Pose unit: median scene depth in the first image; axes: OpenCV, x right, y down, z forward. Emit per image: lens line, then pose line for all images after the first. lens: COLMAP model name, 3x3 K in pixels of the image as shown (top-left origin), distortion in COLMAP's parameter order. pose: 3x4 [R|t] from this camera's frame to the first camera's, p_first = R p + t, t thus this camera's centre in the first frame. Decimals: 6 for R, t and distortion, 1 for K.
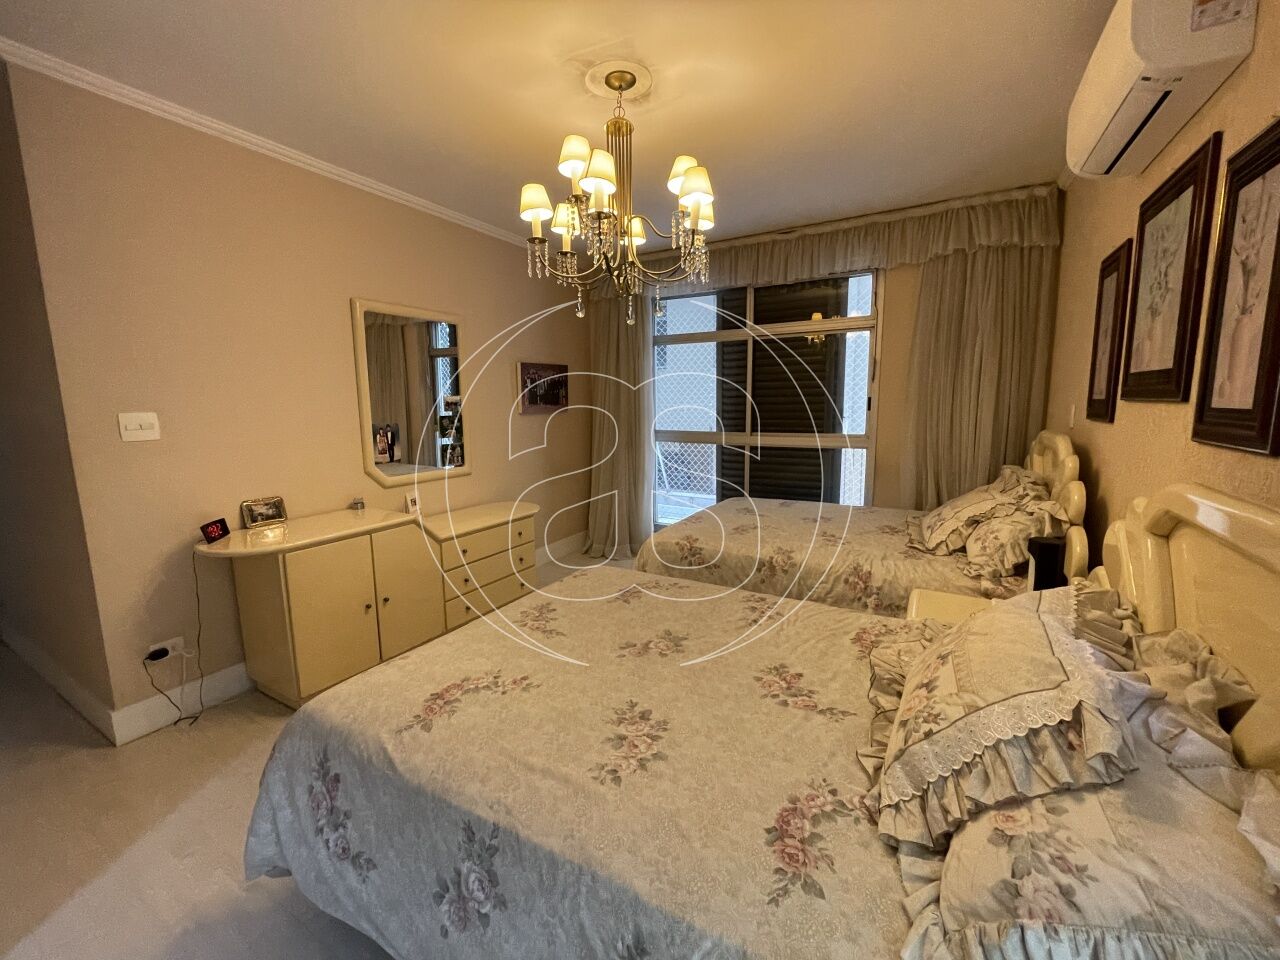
lens RADIAL K [[518.3, 0, 637.8], [0, 518.3, 476.7], [0, 0, 1]] dist [-0.000949, -0.000147]
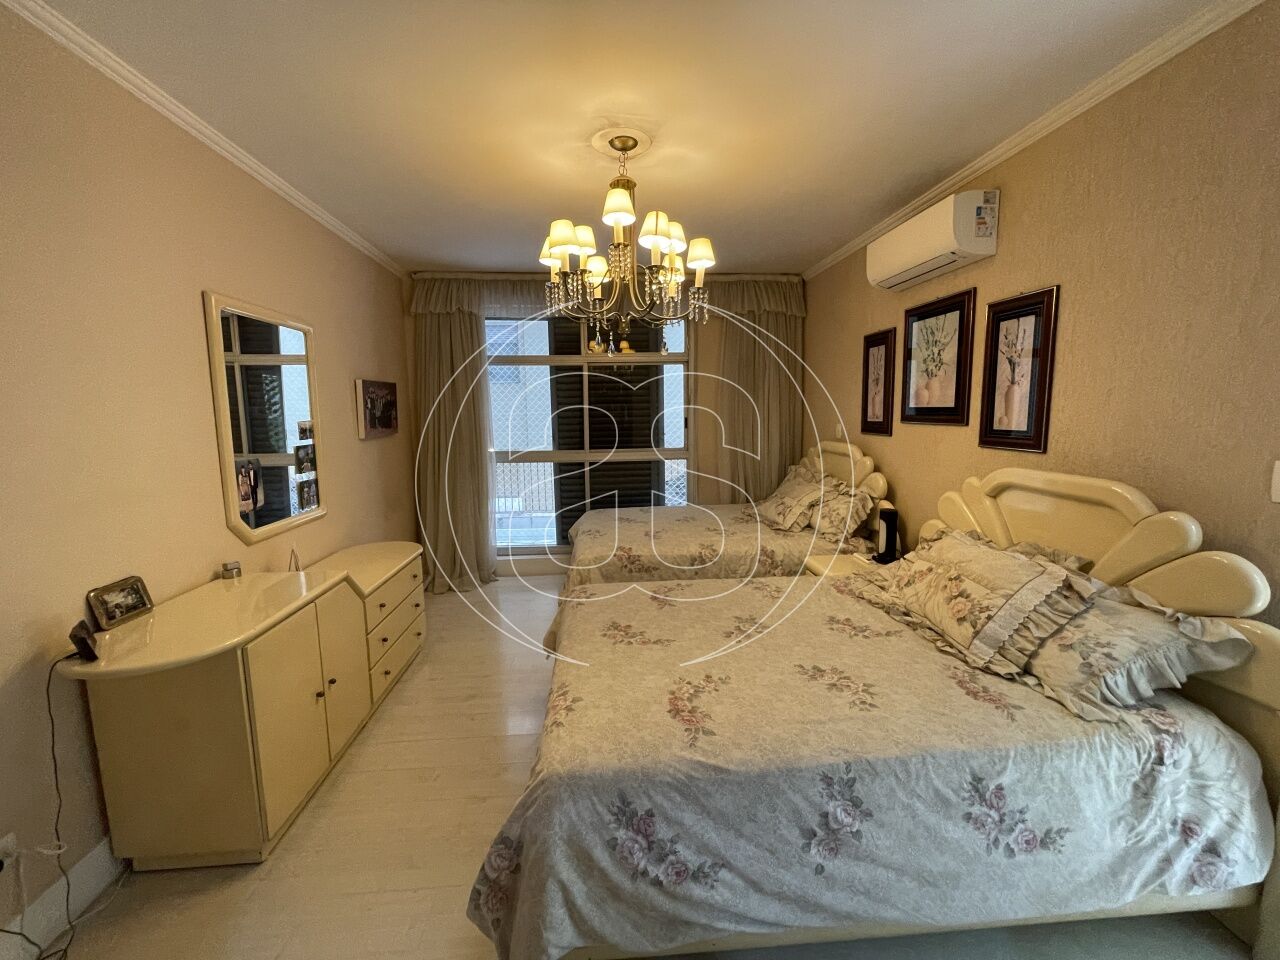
lens RADIAL K [[518.3, 0, 639.0], [0, 518.3, 476.6], [0, 0, 1]] dist [-0.000949, -0.000147]
pose [[0.821134, -0.071242, 0.566271, -0.630358], [0.086308, 0.996268, 0.000186, -0.040330], [-0.564171, 0.048721, 0.824219, 0.085106]]
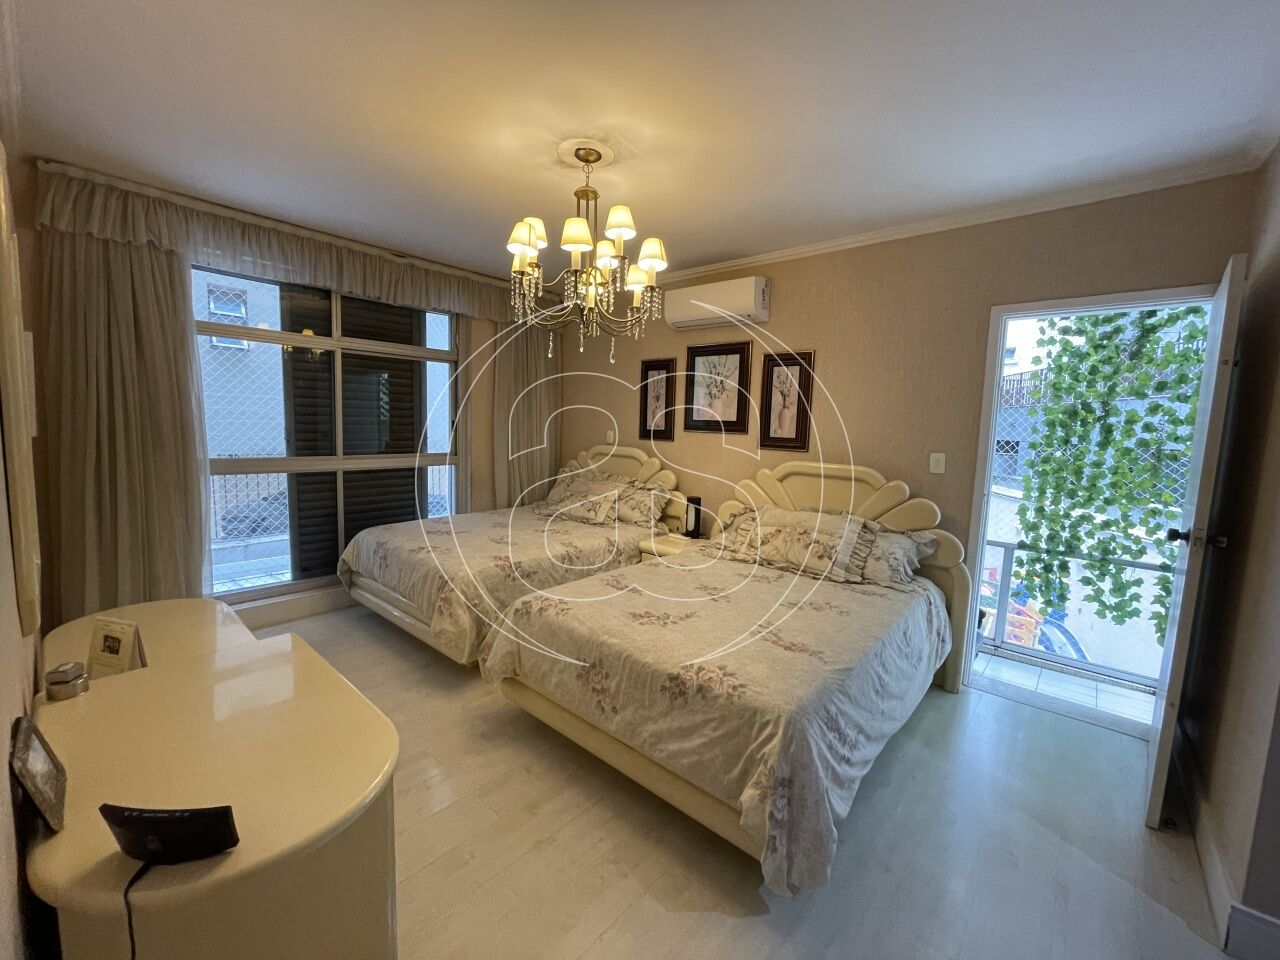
lens RADIAL K [[518.3, 0, 641.6], [0, 518.3, 474.3], [0, 0, 1]] dist [-0.000949, -0.000147]
pose [[0.183568, -0.079292, 0.979804, -1.099763], [0.108952, 0.992241, 0.059886, -0.101289], [-0.976950, 0.095758, 0.190783, 0.663275]]
